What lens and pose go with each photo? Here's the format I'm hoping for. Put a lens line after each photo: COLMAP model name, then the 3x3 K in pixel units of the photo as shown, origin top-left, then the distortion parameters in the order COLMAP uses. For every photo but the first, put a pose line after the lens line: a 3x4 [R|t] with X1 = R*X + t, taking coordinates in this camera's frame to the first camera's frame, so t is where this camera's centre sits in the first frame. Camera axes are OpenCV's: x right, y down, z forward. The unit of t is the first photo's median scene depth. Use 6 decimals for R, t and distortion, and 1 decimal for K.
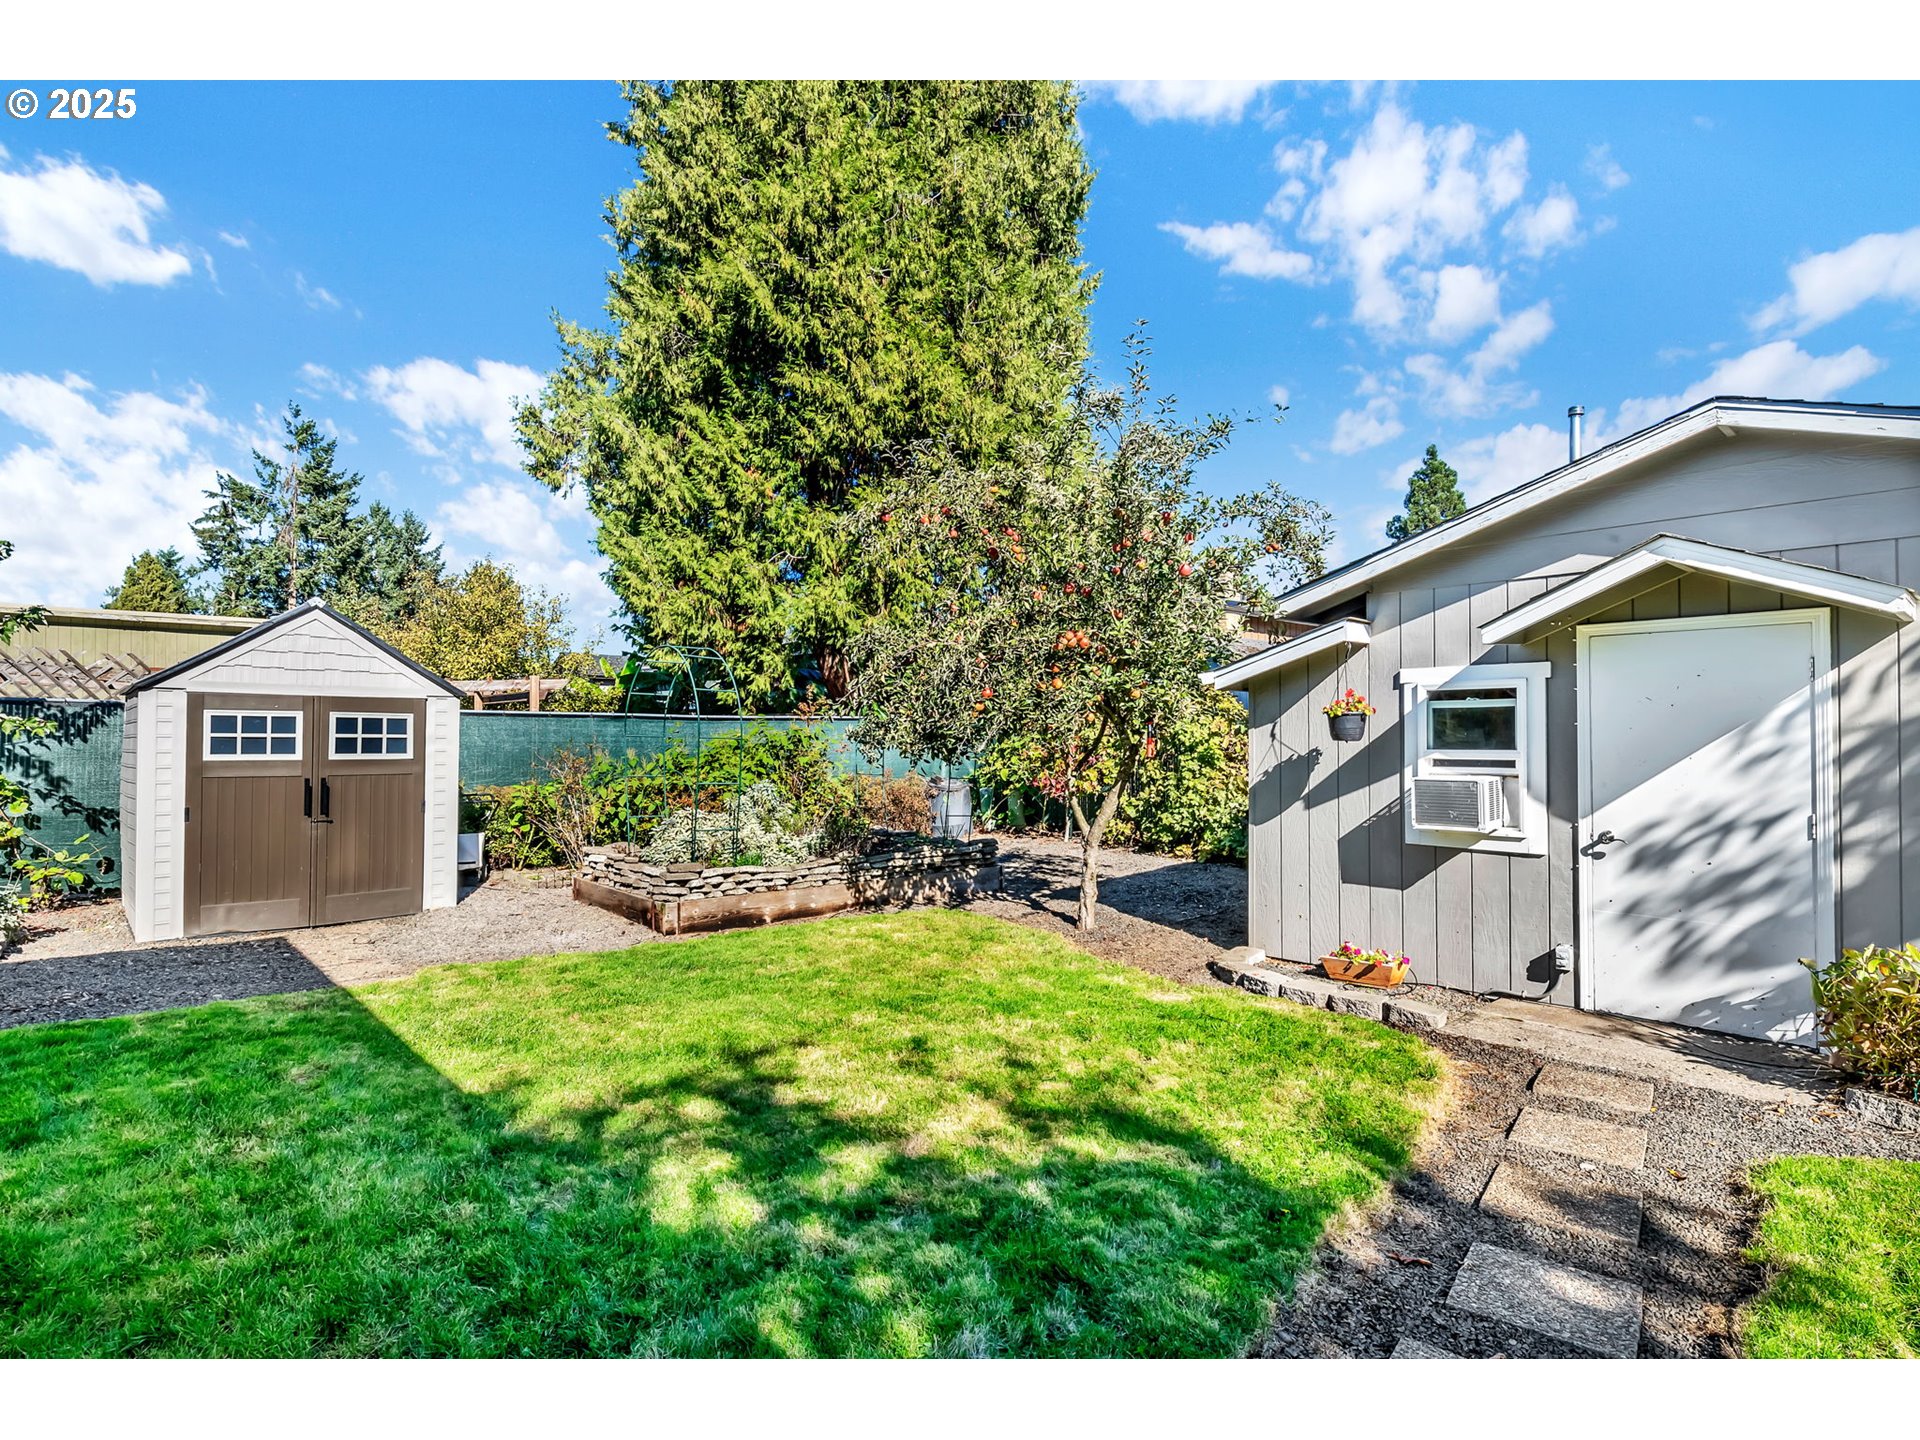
lens RADIAL K [[973.6, 0, 958.0], [0, 973.6, 719.0], [0, 0, 1]] dist [0.004191, -0.004588]
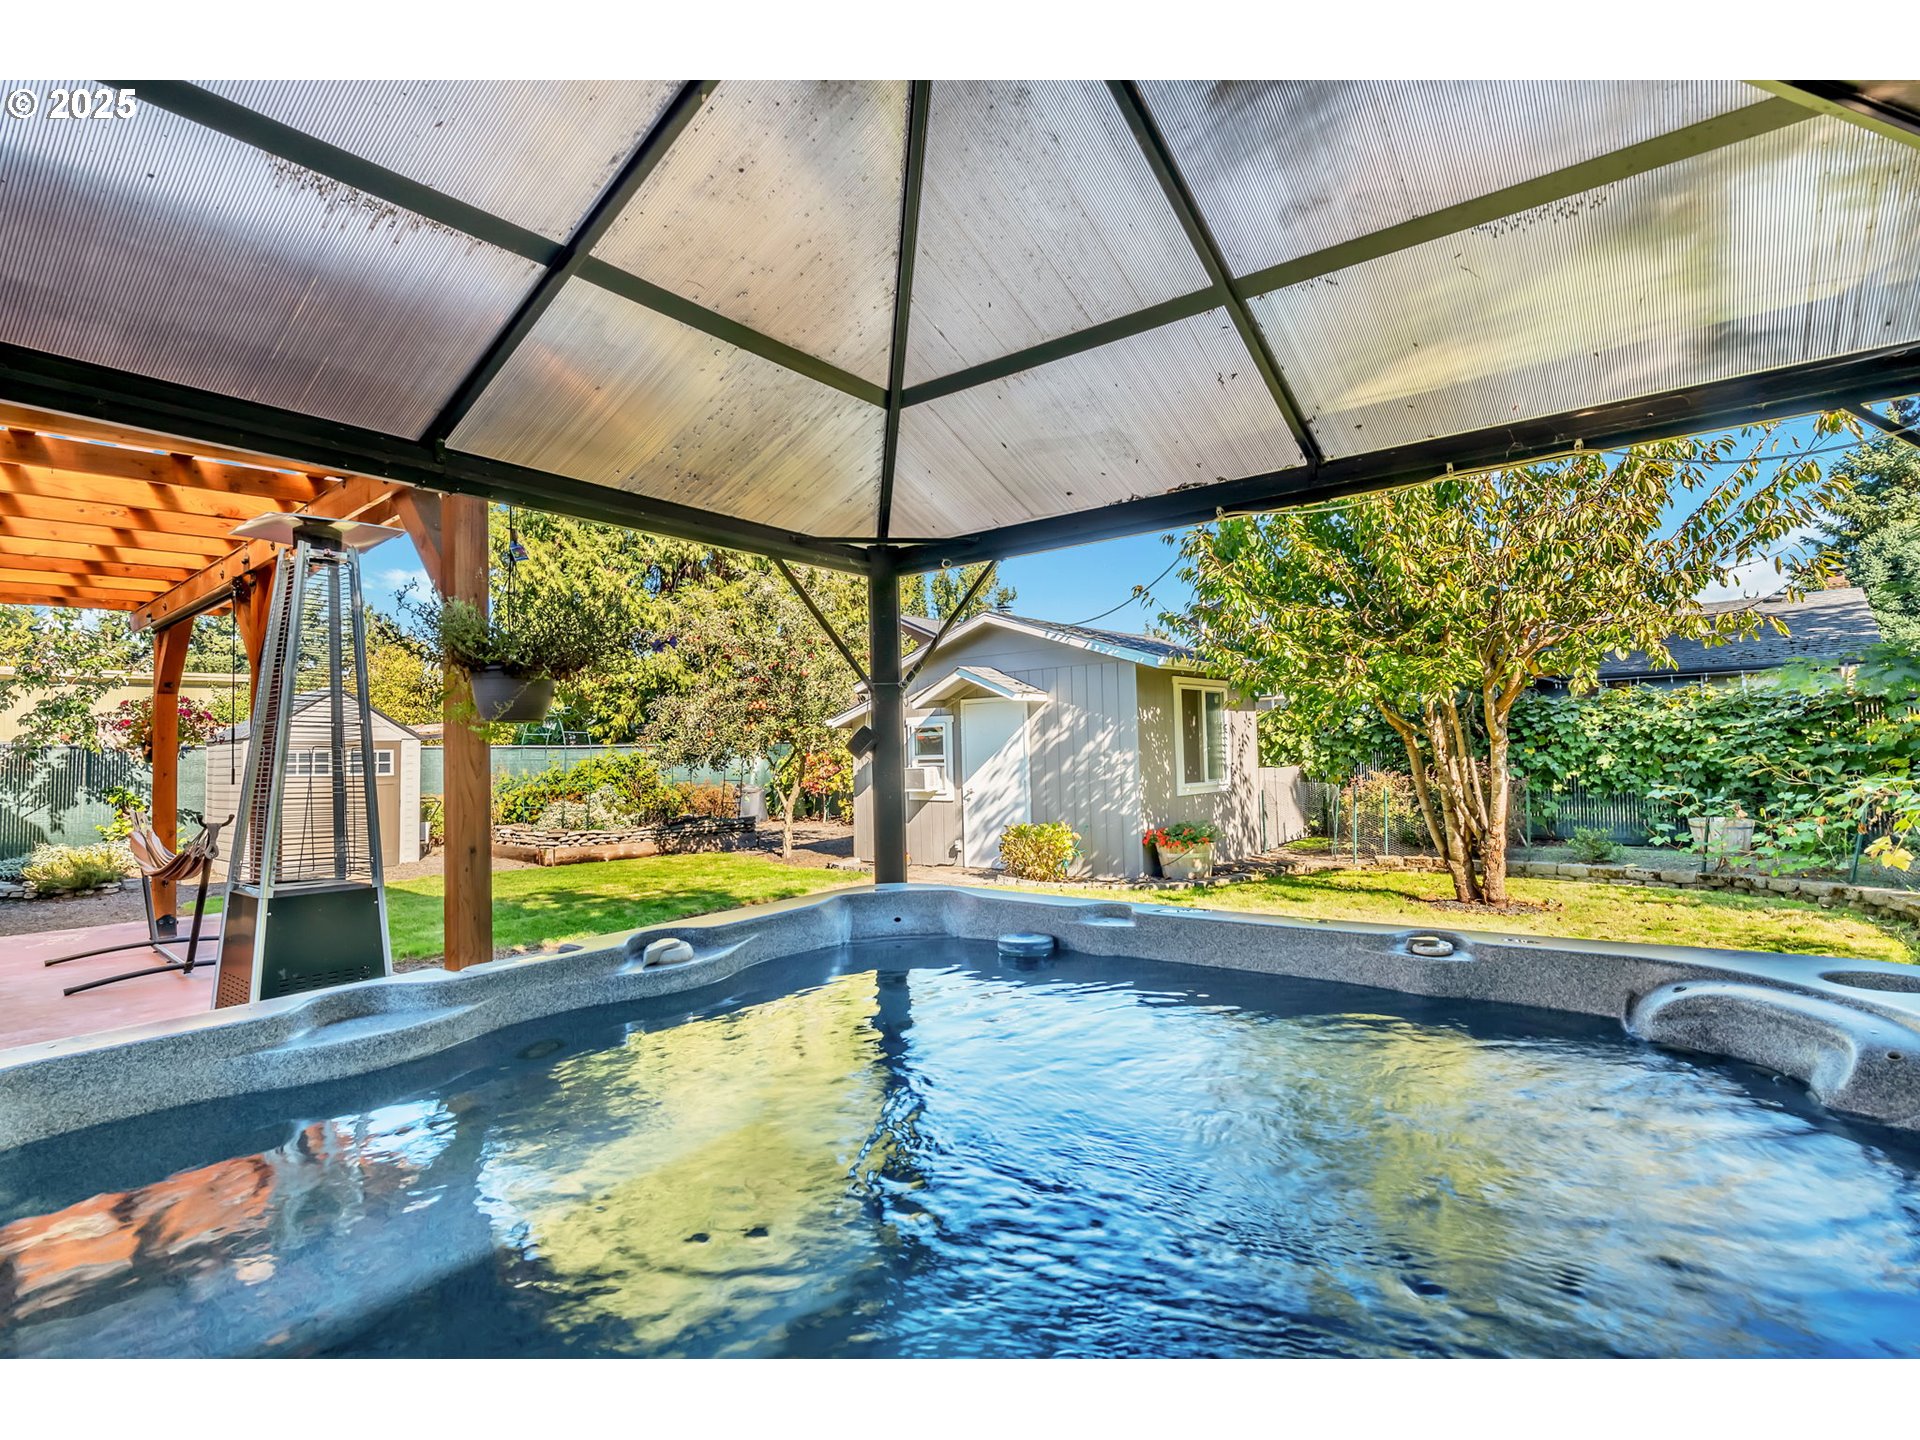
lens RADIAL K [[973.6, 0, 954.1], [0, 973.6, 690.8], [0, 0, 1]] dist [0.004191, -0.004588]
pose [[0.994384, -0.016446, 0.104543, 0.237726], [0.021592, 0.998600, -0.048284, -0.003547], [-0.103603, 0.050270, 0.993348, -0.792417]]
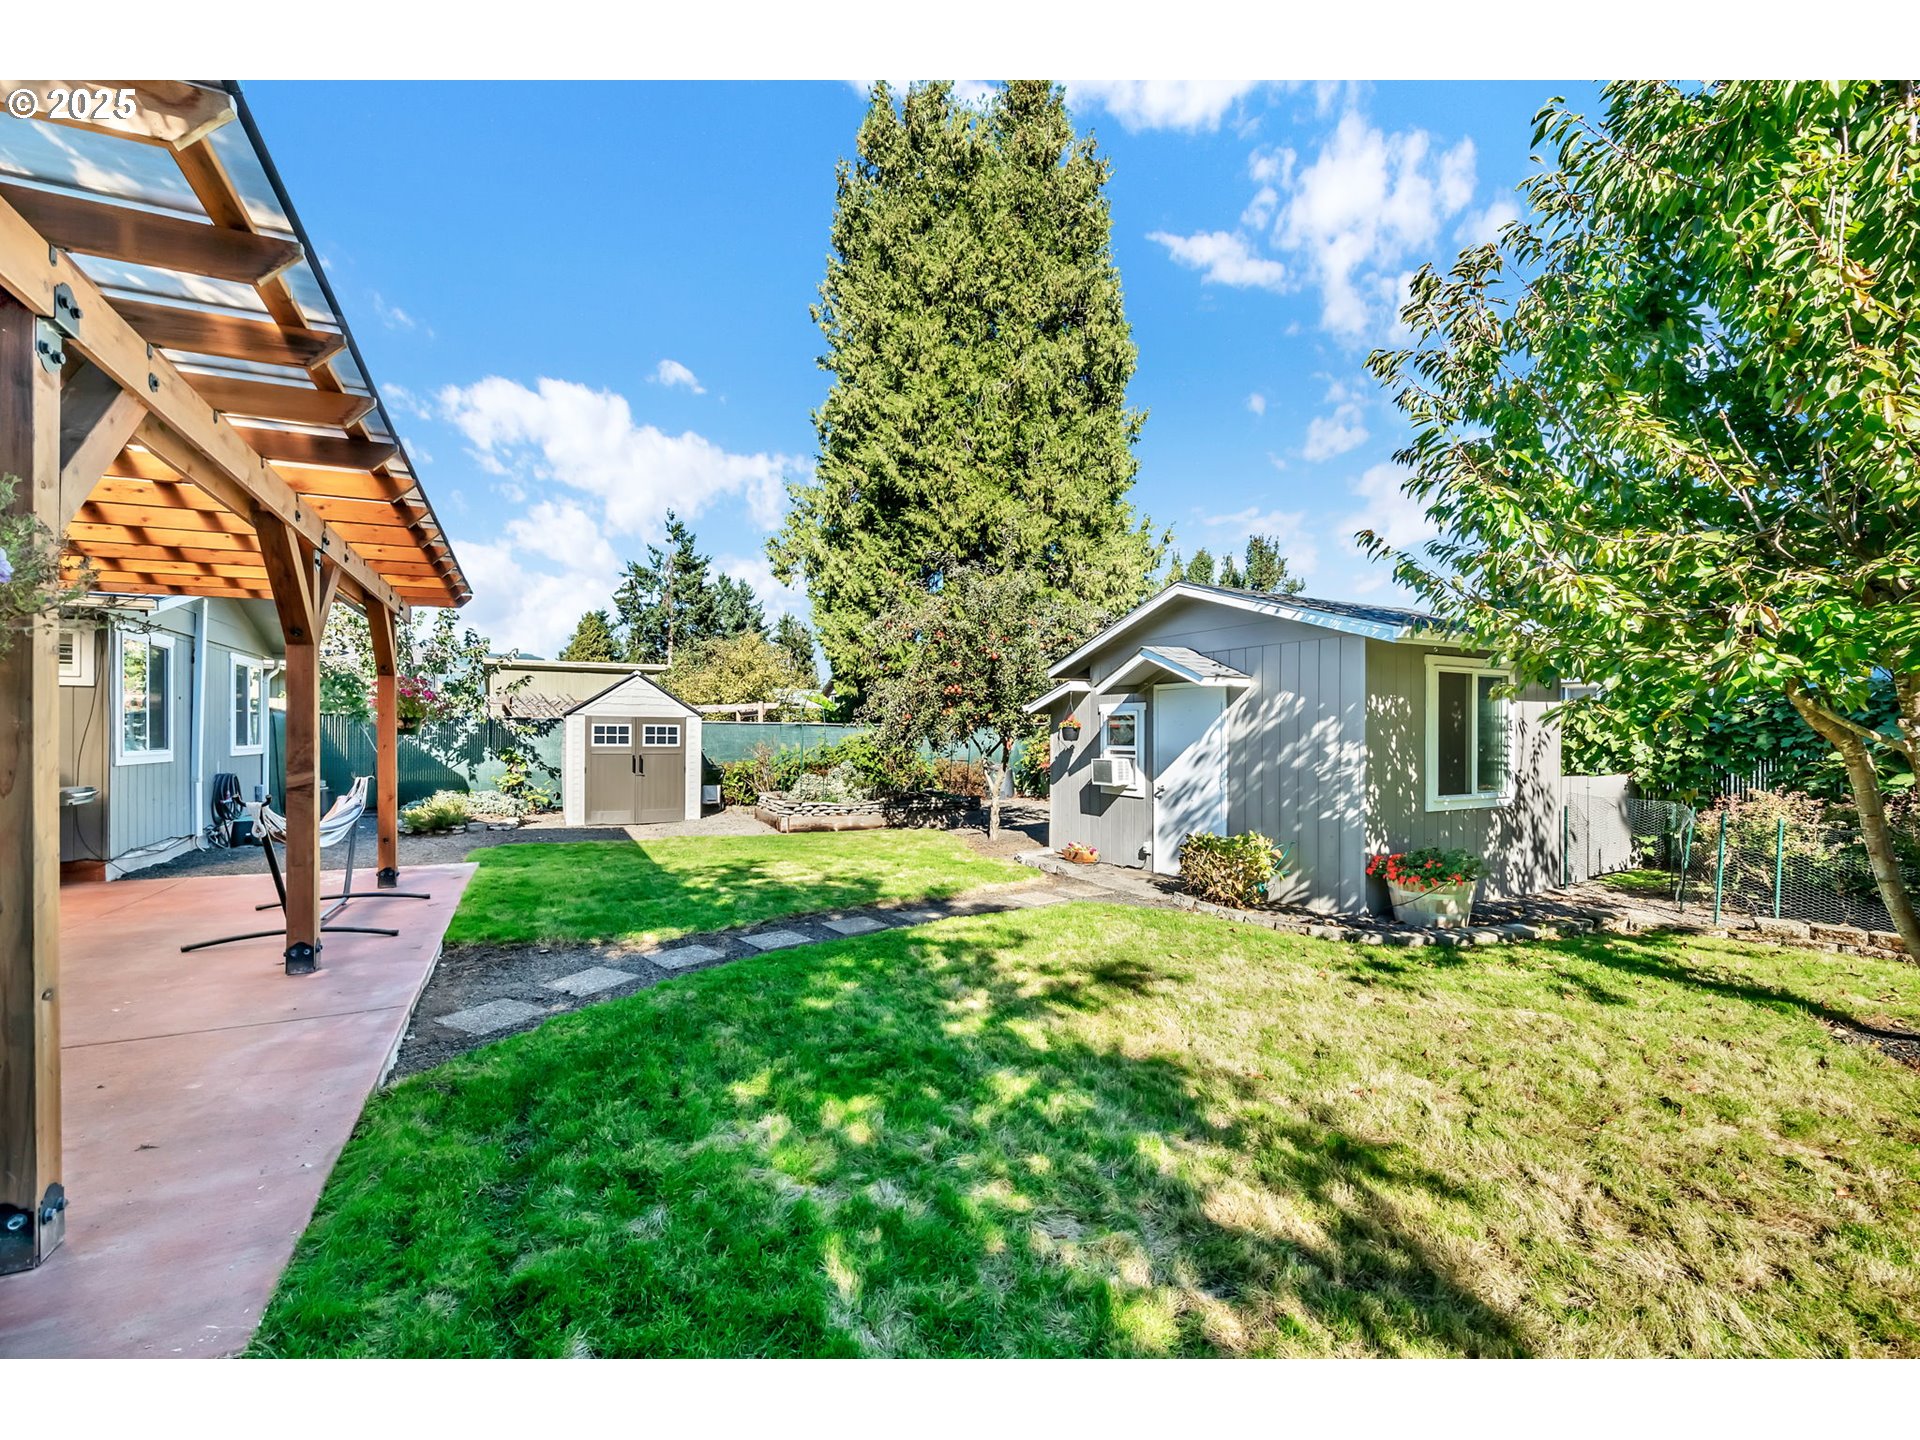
lens RADIAL K [[792.6, 0, 944.8], [0, 792.6, 725.8], [0, 0, 1]] dist [0.001080, -0.004122]
pose [[0.962118, 0.001920, -0.272627, 0.415242], [-0.000184, 0.999980, 0.006392, -0.012902], [0.272634, -0.006100, 0.962099, -0.437528]]
